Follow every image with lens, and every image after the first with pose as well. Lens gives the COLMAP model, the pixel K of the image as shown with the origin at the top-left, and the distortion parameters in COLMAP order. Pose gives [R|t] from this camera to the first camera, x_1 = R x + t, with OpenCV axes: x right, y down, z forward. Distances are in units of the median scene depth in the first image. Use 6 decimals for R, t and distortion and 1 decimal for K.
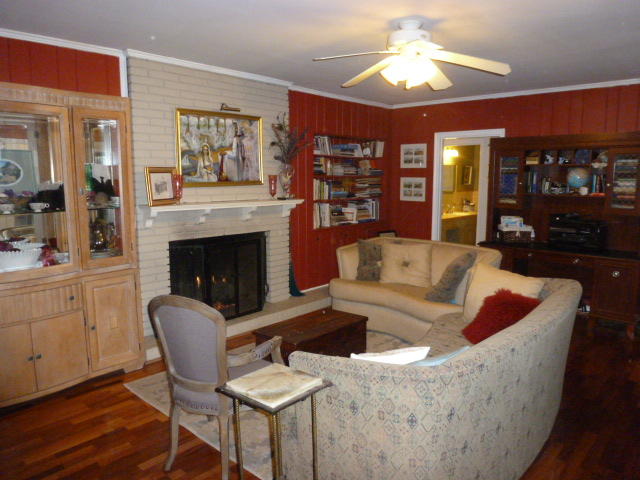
lens RADIAL K [[465.9, 0, 320.0], [0, 465.9, 240.0], [0, 0, 1]] dist [-0.049974, 0.008798]
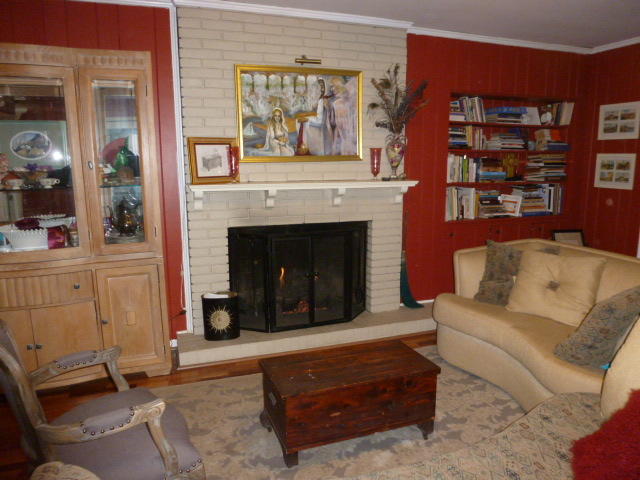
lens RADIAL K [[465.9, 0, 320.0], [0, 465.9, 240.0], [0, 0, 1]] dist [-0.049974, 0.008798]
pose [[0.886428, 0.077508, -0.456330, 0.177029], [-0.059887, 0.996798, 0.052976, -0.024514], [0.458975, -0.019631, 0.888232, 0.281340]]
